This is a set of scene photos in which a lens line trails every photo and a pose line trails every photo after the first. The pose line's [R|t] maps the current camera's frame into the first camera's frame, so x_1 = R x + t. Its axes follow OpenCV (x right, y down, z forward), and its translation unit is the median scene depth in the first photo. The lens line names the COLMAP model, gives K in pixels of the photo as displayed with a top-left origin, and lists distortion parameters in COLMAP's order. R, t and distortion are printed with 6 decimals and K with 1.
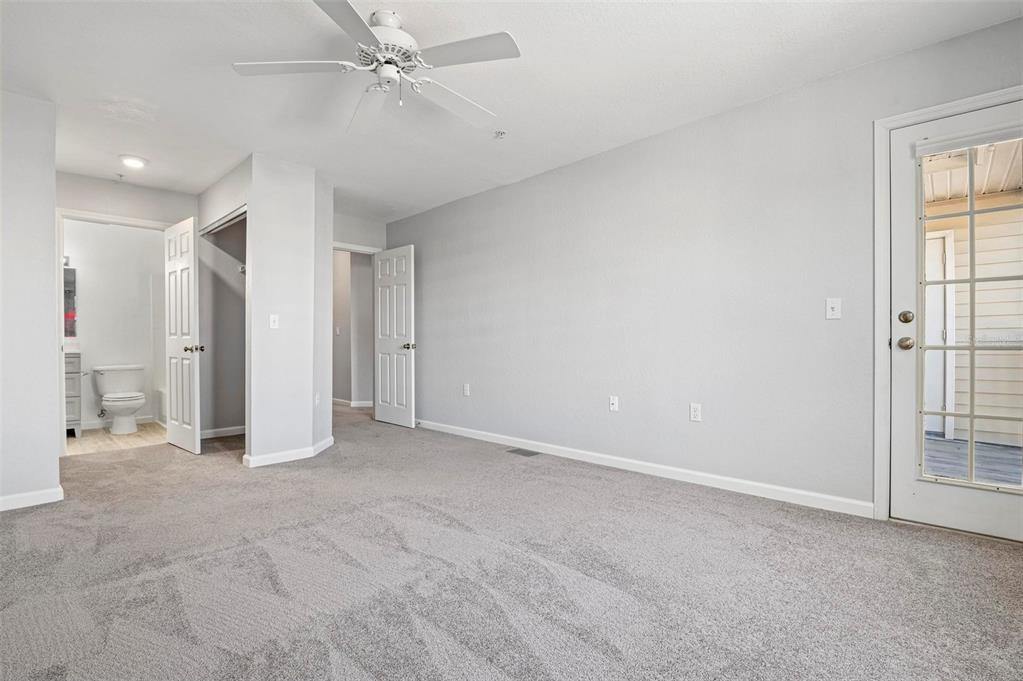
lens RADIAL K [[485.1, 0, 516.0], [0, 485.1, 343.2], [0, 0, 1]] dist [0.002262, -0.010847]
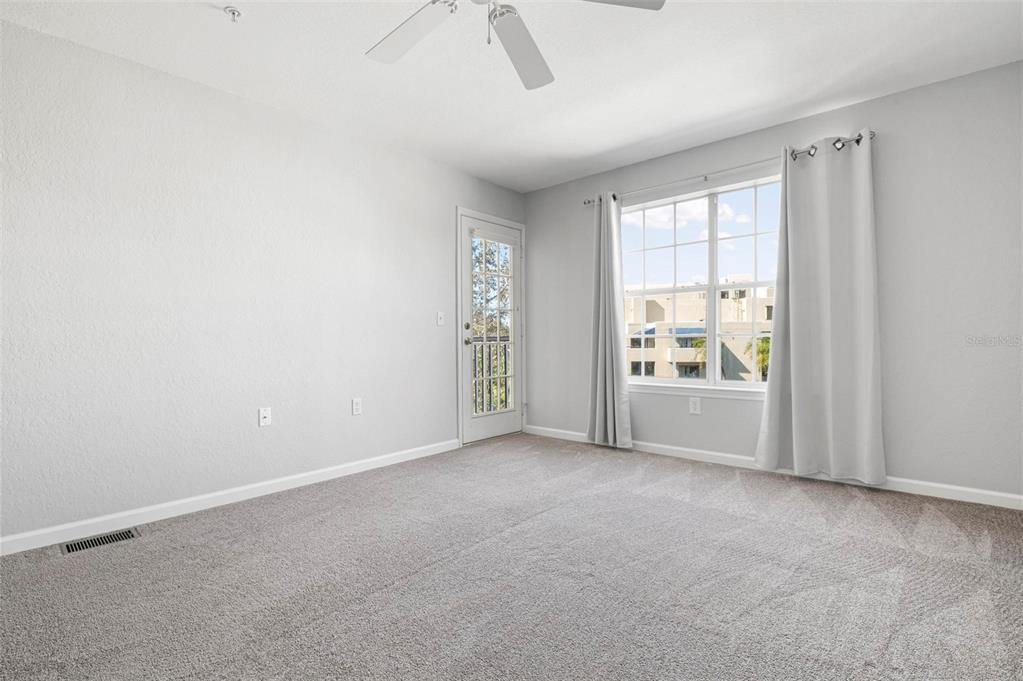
lens RADIAL K [[485.1, 0, 516.0], [0, 485.1, 343.2], [0, 0, 1]] dist [0.002262, -0.010847]
pose [[-0.059911, -0.001074, 0.998203, -0.724555], [0.010342, 0.999945, 0.001697, 0.004891], [-0.998150, 0.010425, -0.059896, 0.715906]]
